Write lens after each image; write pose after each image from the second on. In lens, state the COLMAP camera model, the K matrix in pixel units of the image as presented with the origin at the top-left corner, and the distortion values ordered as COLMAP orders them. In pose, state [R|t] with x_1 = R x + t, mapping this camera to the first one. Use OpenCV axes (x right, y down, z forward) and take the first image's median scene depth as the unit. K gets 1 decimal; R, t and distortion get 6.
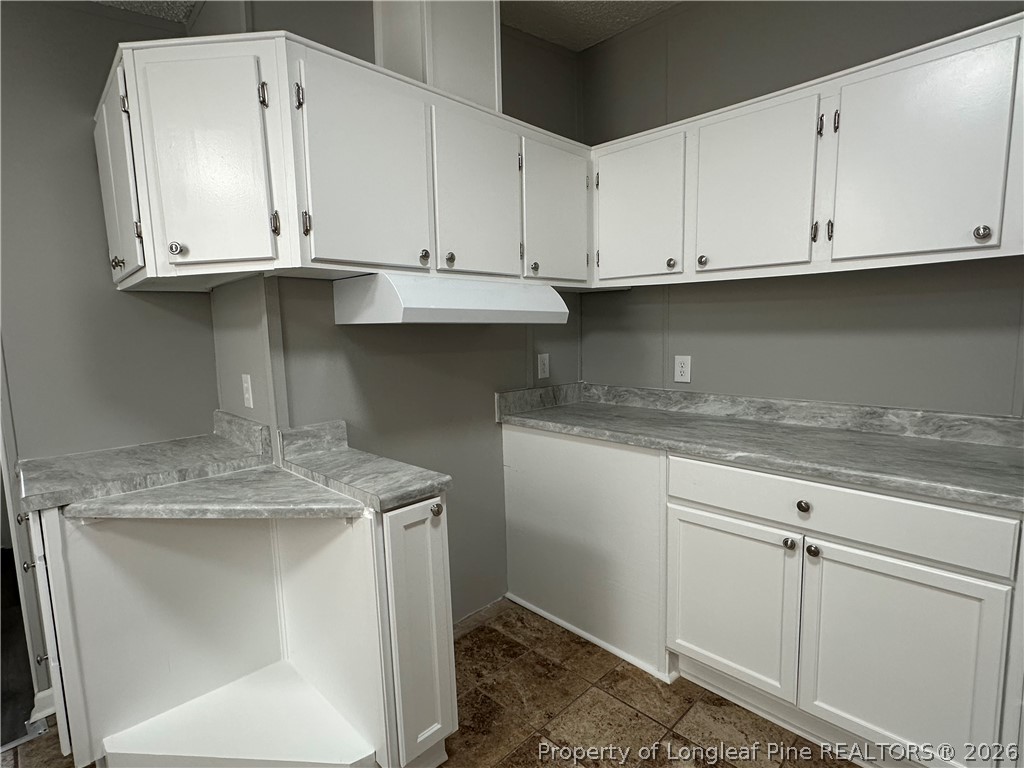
lens RADIAL K [[518.8, 0, 512.0], [0, 518.8, 384.0], [0, 0, 1]] dist [-0.001043, -0.000114]
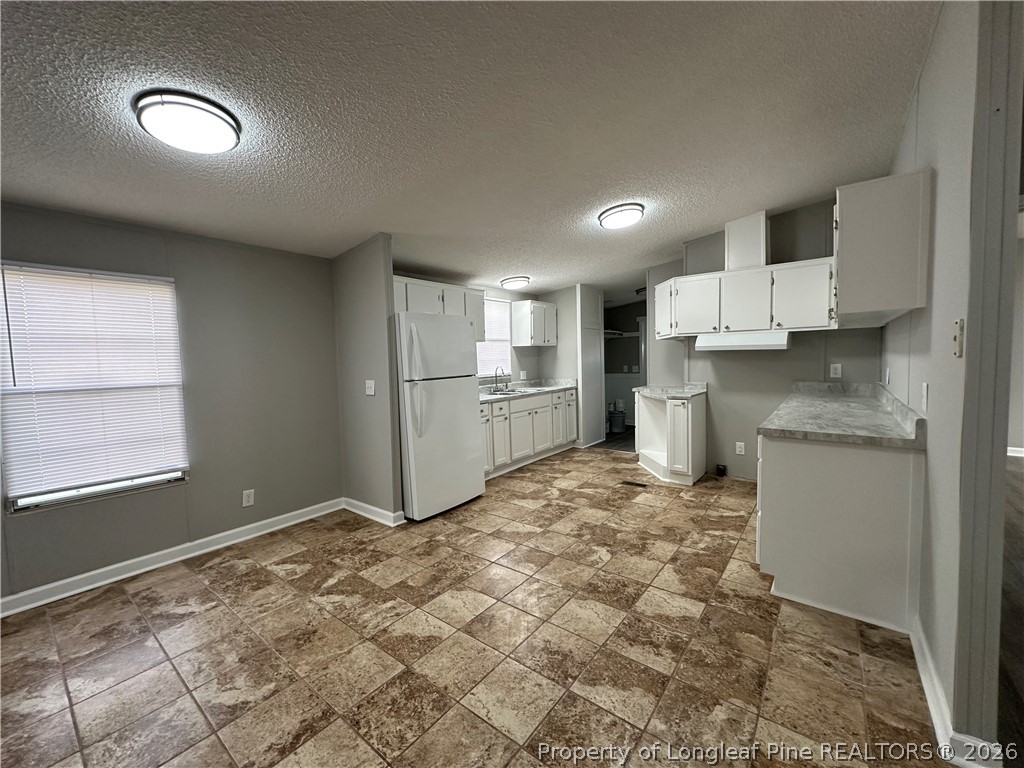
lens RADIAL K [[408.2, 0, 512.0], [0, 408.2, 384.0], [0, 0, 1]] dist [-0.003378, -0.000141]
pose [[0.126379, 0.085239, -0.988313, 1.668509], [-0.081326, 0.993838, 0.075316, -0.005104], [0.988643, 0.070857, 0.132532, -0.374081]]
